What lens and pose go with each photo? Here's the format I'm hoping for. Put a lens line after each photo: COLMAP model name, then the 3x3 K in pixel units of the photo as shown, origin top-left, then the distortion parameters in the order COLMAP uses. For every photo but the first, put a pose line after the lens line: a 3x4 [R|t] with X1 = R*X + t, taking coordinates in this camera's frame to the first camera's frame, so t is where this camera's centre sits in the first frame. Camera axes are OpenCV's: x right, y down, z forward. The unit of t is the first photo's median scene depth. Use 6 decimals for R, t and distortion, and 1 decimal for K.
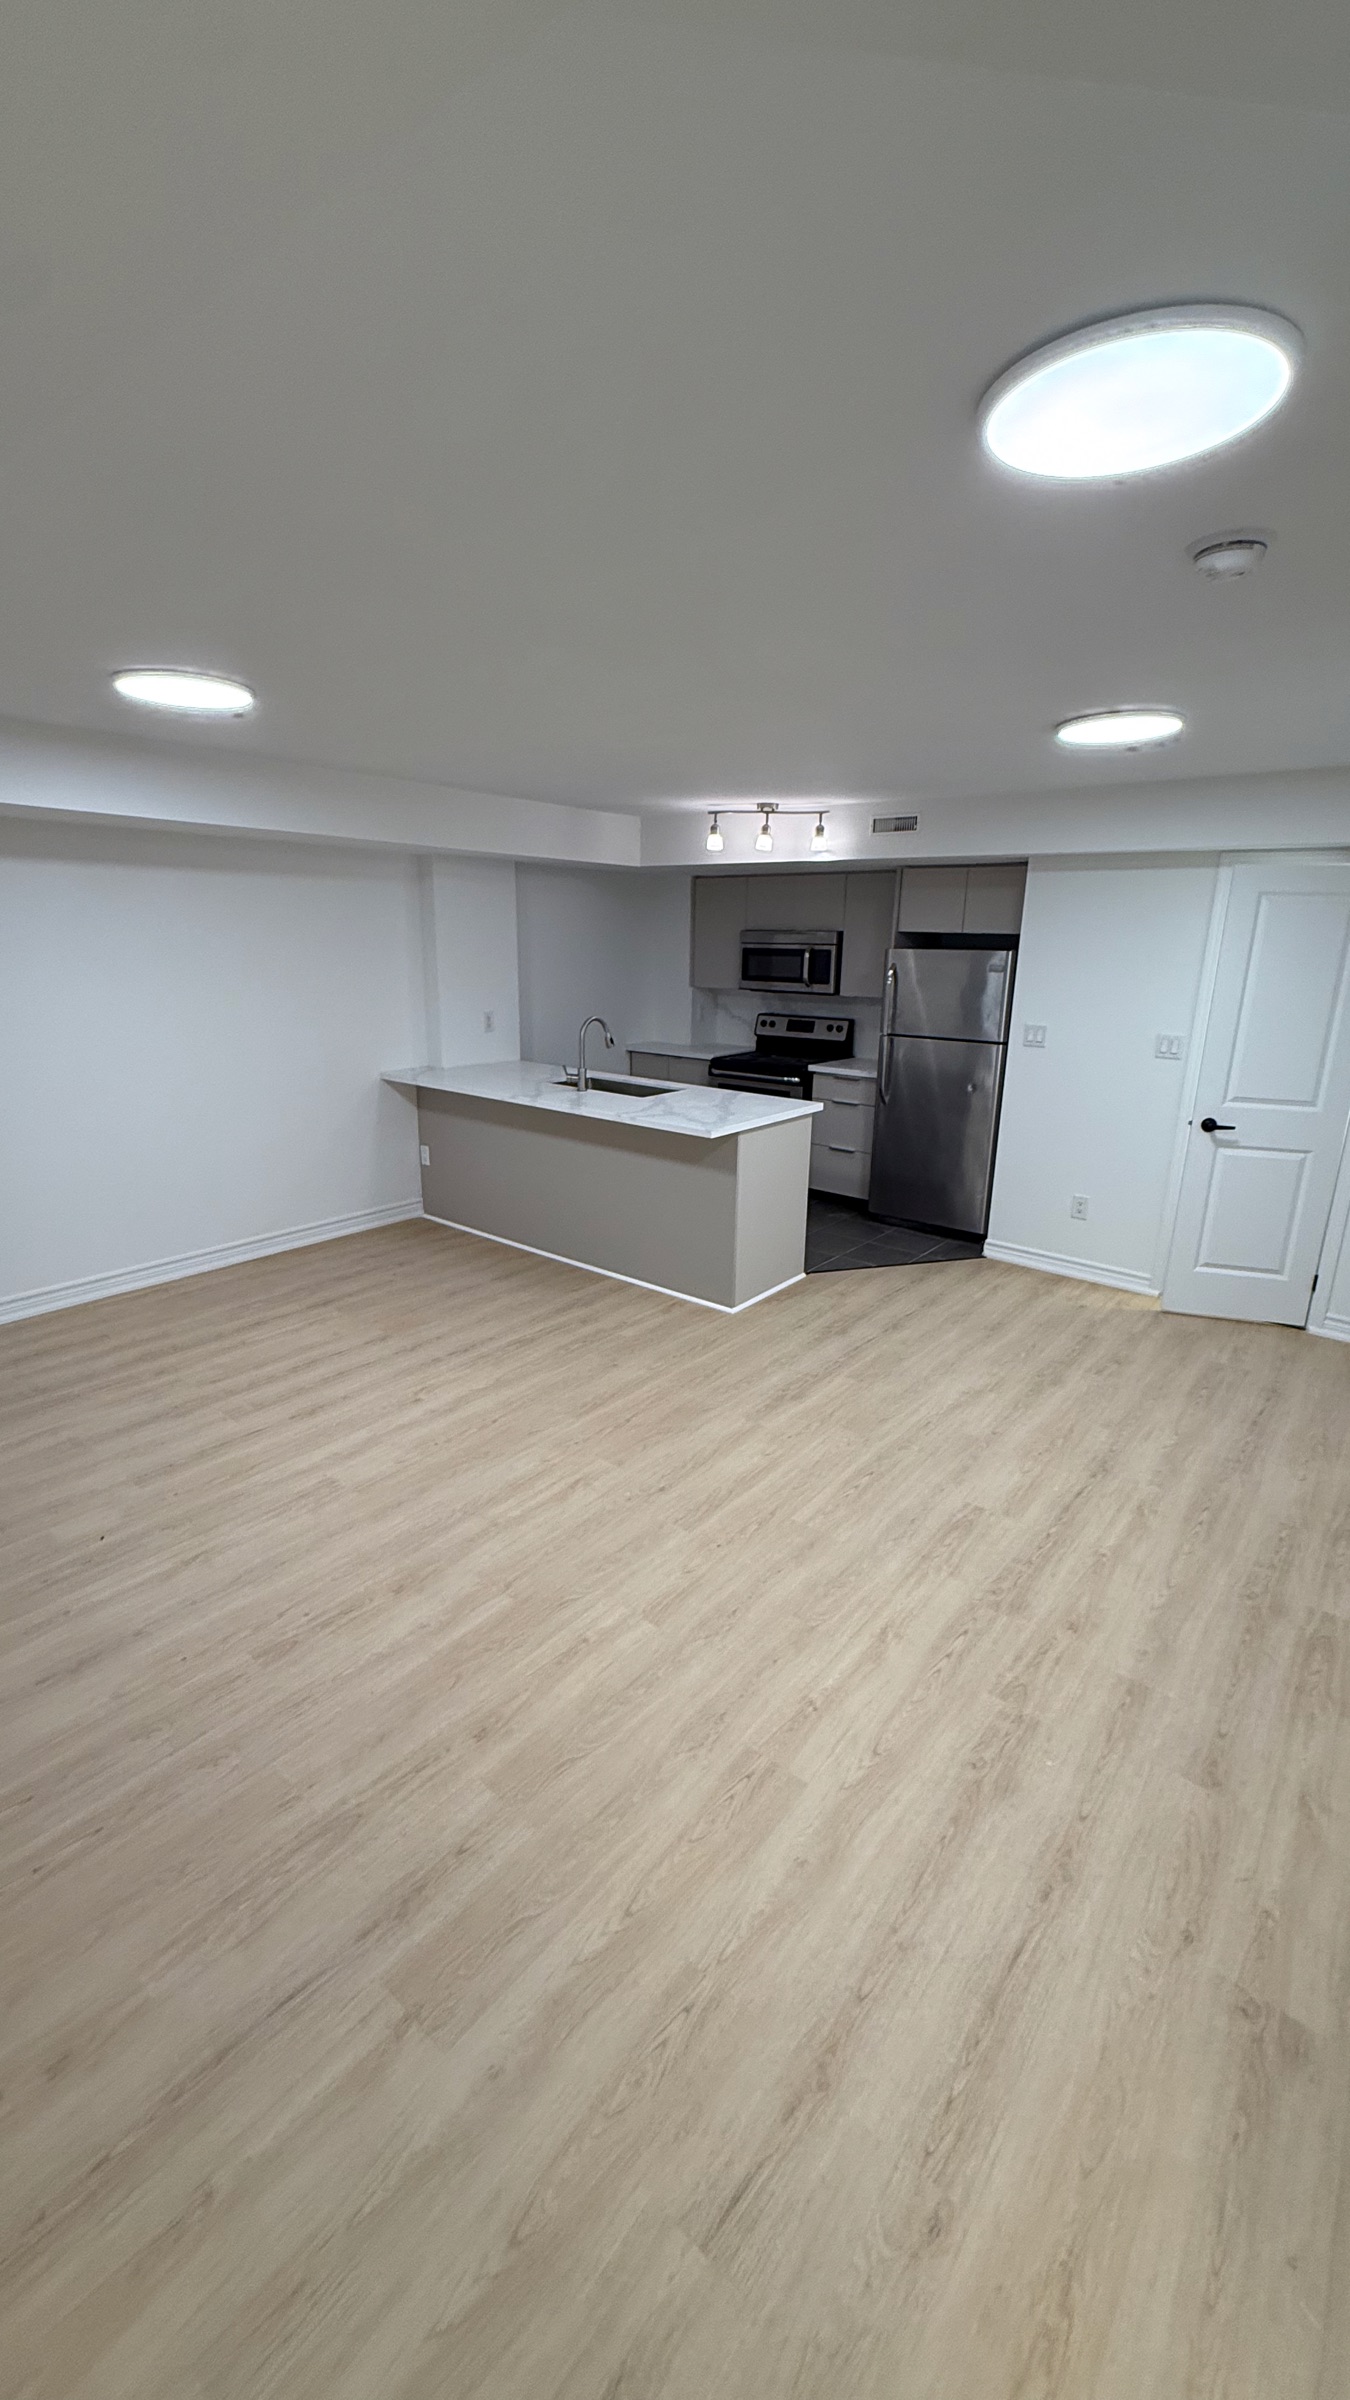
lens RADIAL K [[952.9, 0, 675.6], [0, 952.9, 1188.4], [0, 0, 1]] dist [-0.002775, 0.000549]
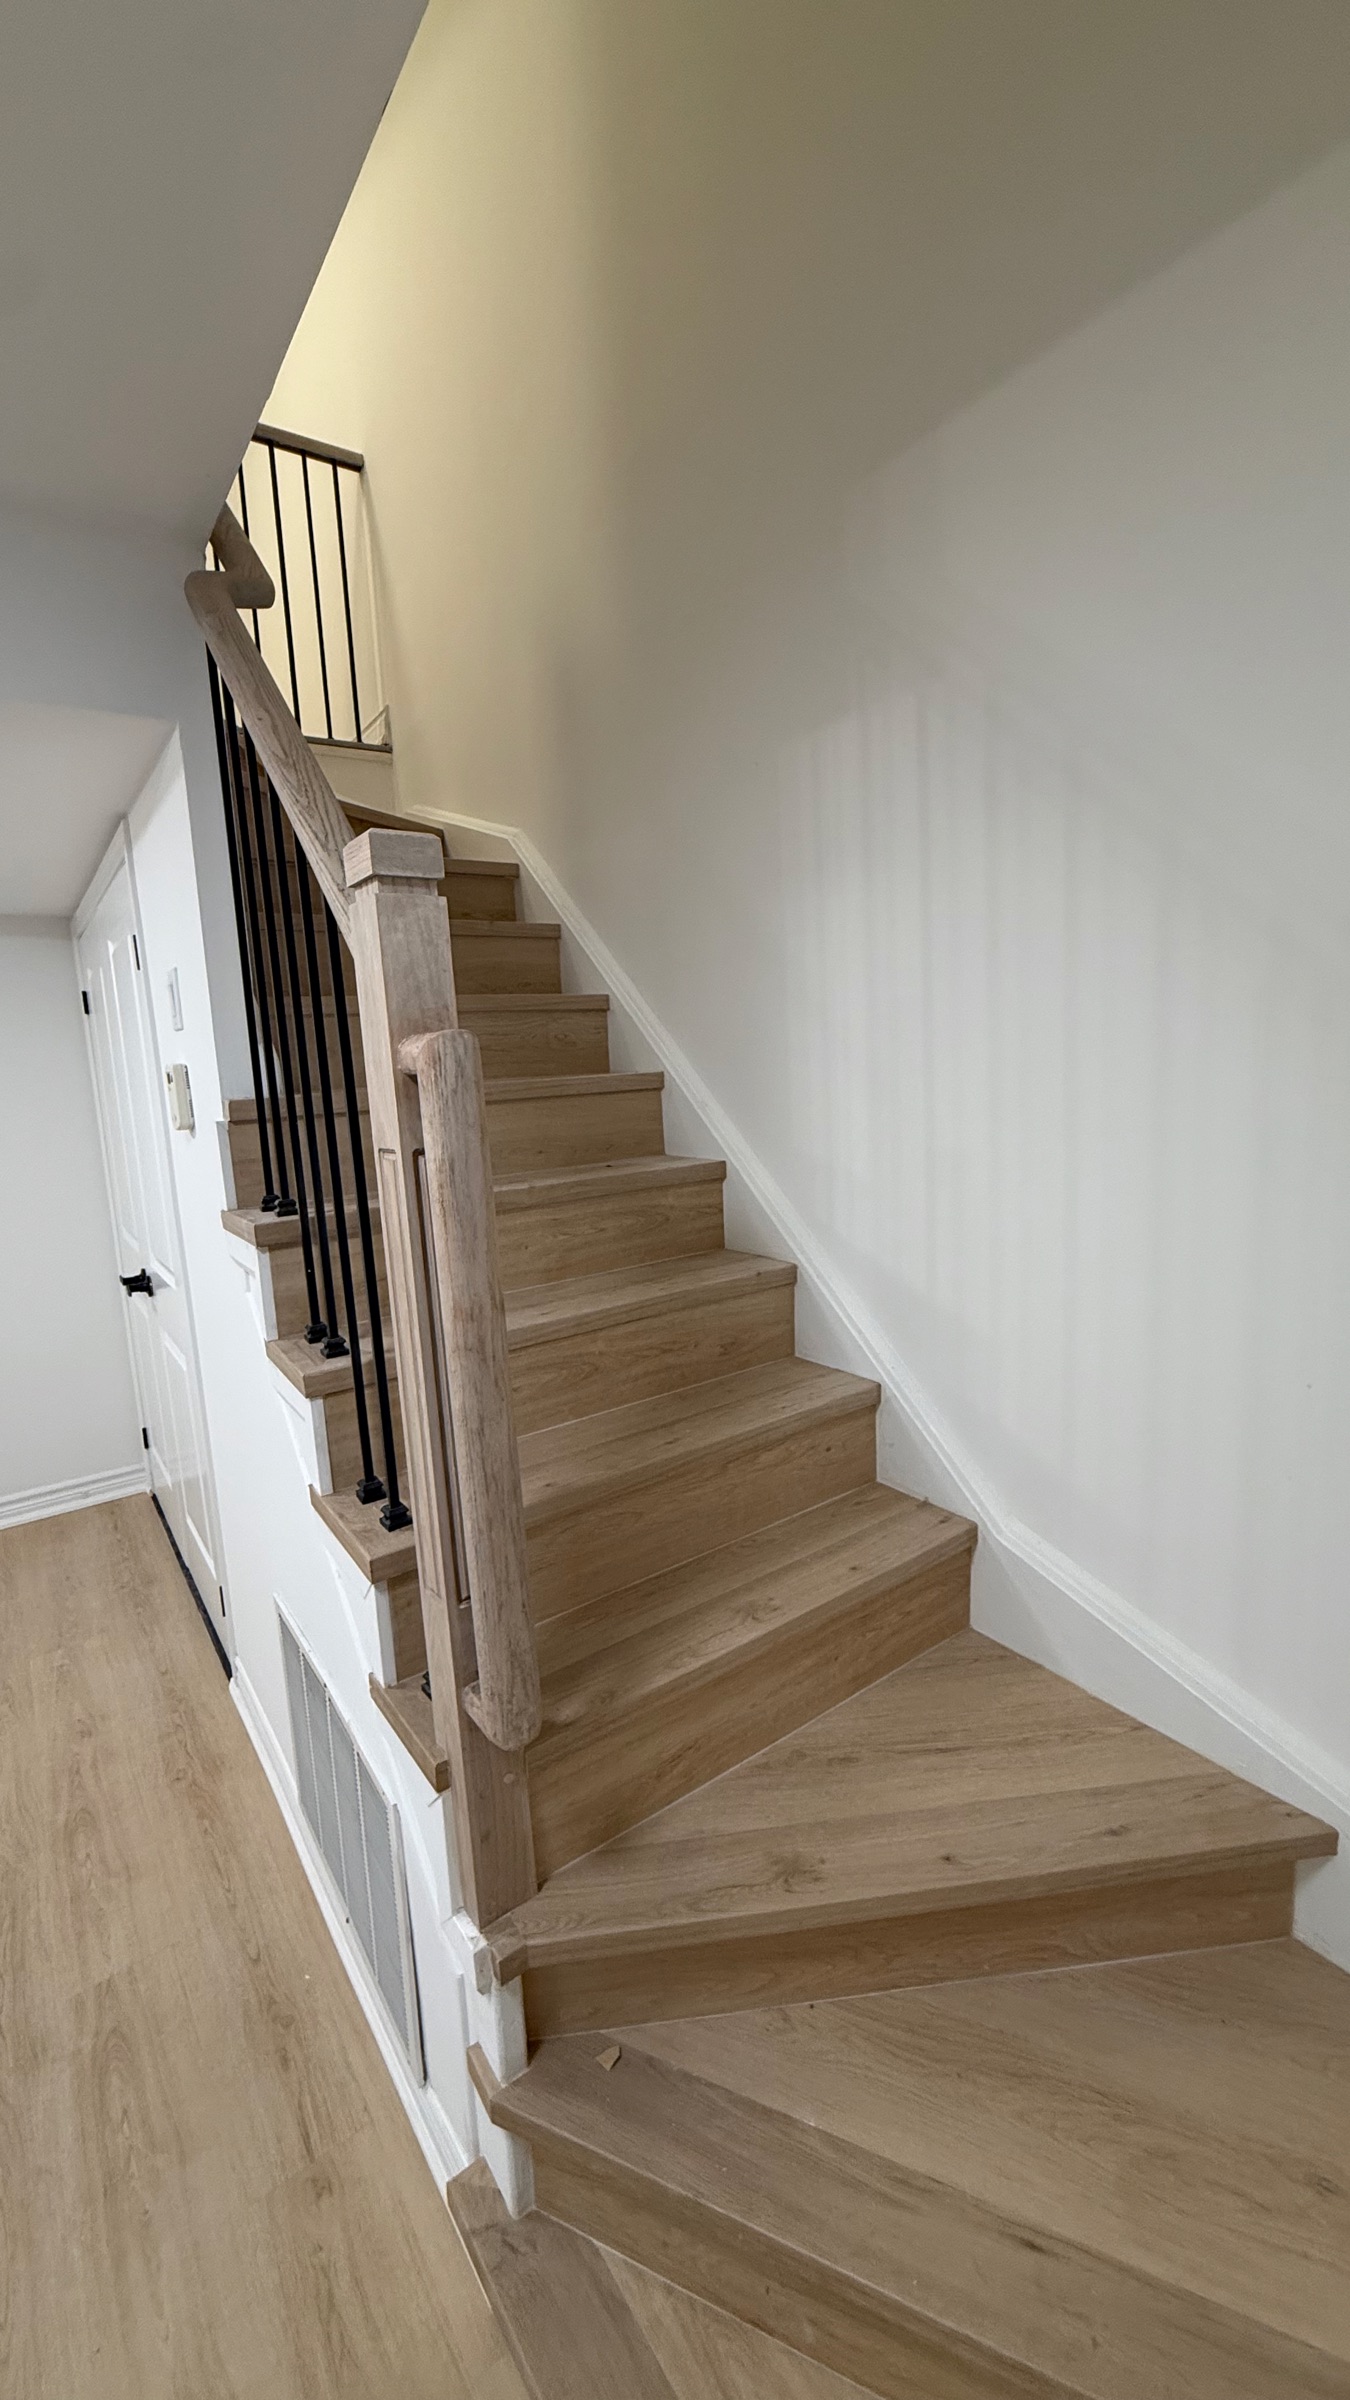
lens RADIAL K [[952.9, 0, 677.4], [0, 952.9, 1185.4], [0, 0, 1]] dist [-0.002775, 0.000549]
pose [[0.253762, -0.155868, 0.954626, 0.190621], [0.298978, 0.951242, 0.075841, 0.000796], [-0.919901, 0.266166, 0.287990, 0.234204]]
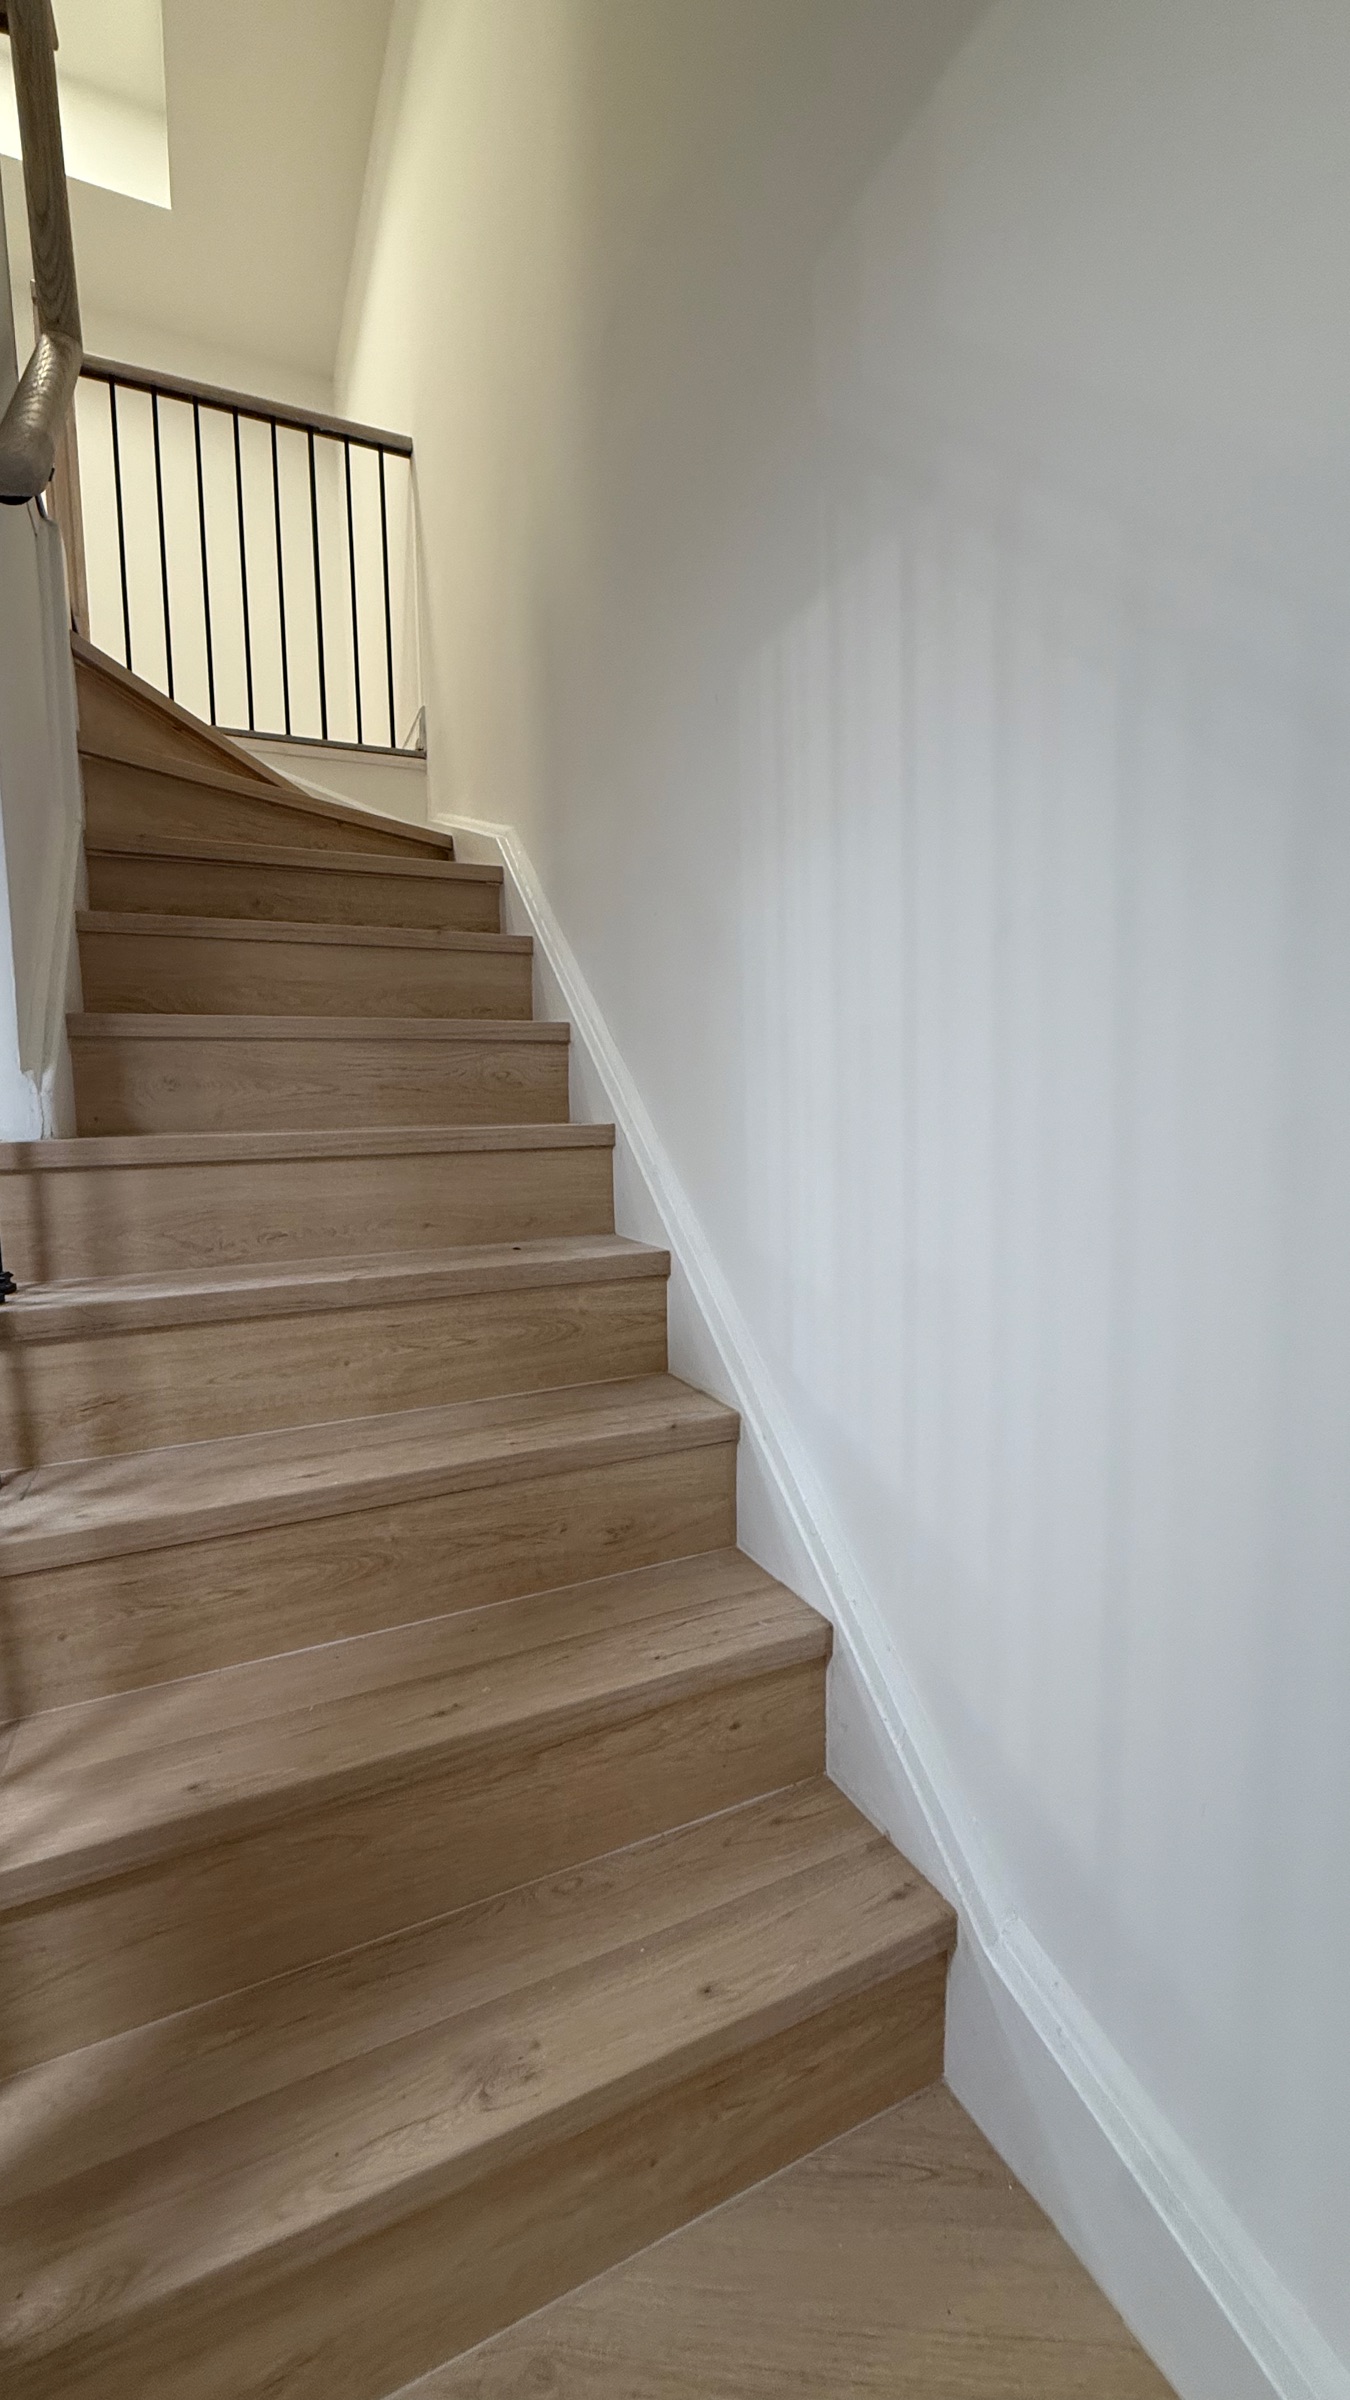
lens RADIAL K [[952.9, 0, 679.8], [0, 952.9, 1185.0], [0, 0, 1]] dist [-0.002775, 0.000549]
pose [[0.423382, -0.093239, 0.901141, 0.385925], [0.254615, 0.966844, -0.019588, 0.020720], [-0.869436, 0.237737, 0.433084, 0.178871]]
